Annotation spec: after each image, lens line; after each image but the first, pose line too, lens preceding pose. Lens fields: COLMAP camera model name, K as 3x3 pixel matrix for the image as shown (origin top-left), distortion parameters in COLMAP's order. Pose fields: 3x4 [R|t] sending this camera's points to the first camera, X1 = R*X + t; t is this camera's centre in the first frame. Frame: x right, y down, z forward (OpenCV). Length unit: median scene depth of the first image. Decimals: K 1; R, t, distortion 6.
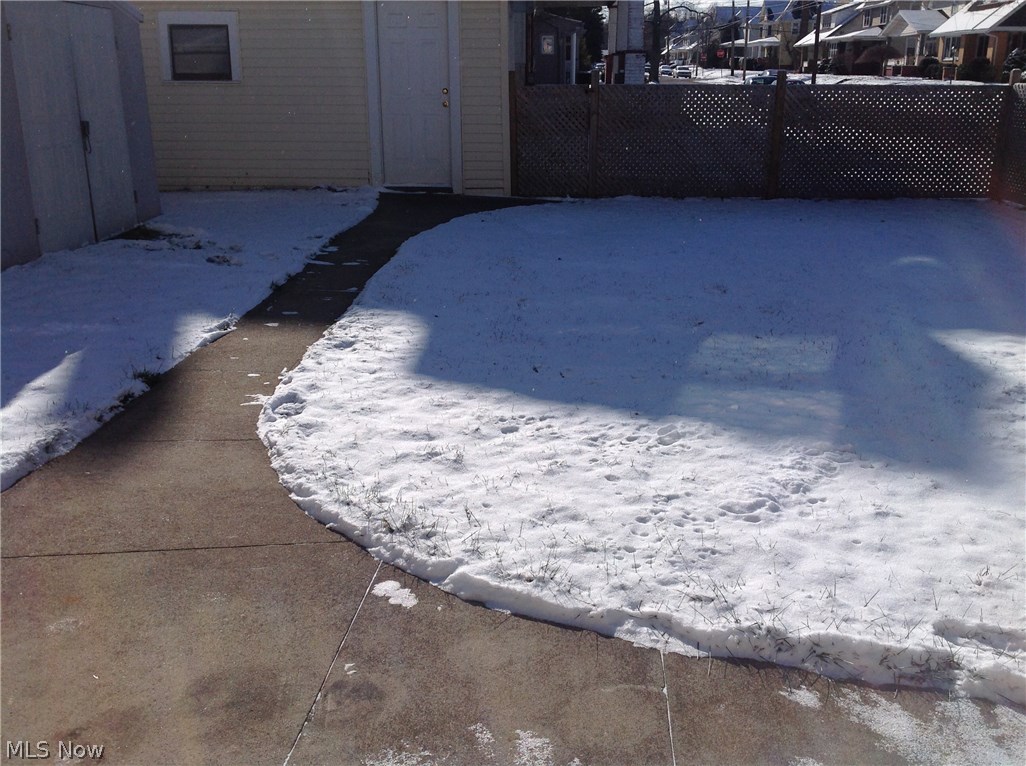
lens RADIAL K [[955.8, 0, 513.0], [0, 955.8, 383.0], [0, 0, 1]] dist [0.112734, -0.211923]
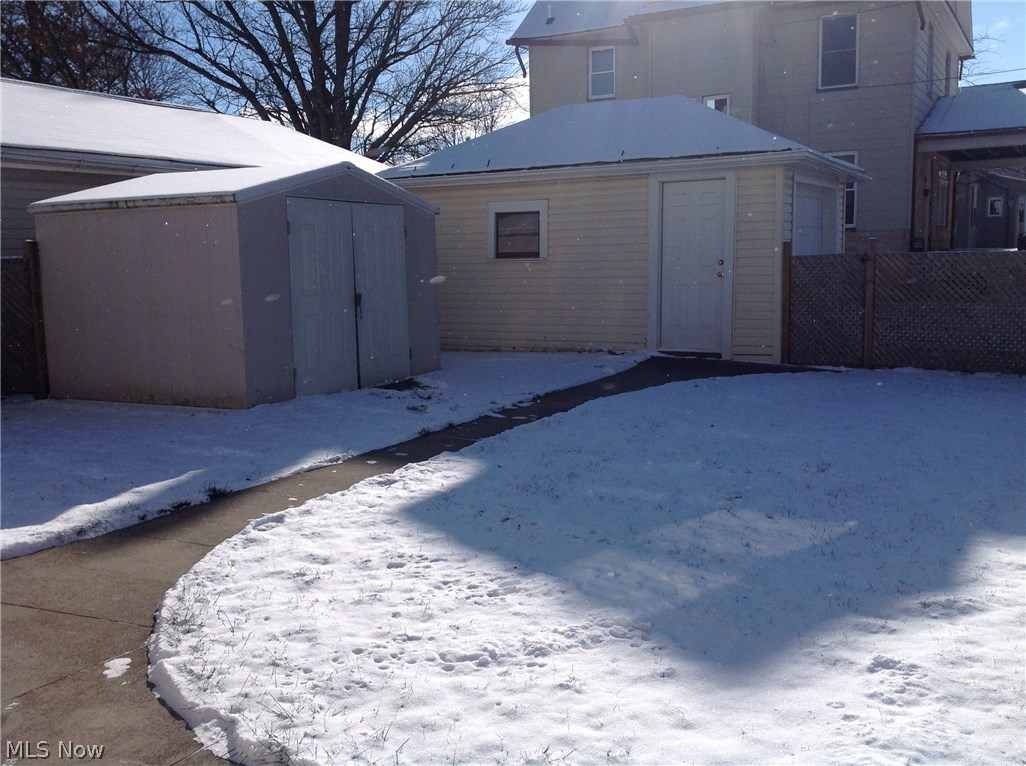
lens RADIAL K [[972.5, 0, 532.6], [0, 972.5, 381.8], [0, 0, 1]] dist [0.150554, -0.321697]
pose [[0.883719, 0.043245, -0.466016, 0.591031], [-0.120620, 0.983129, -0.137504, -0.020992], [0.452208, 0.177725, 0.874026, 0.037403]]
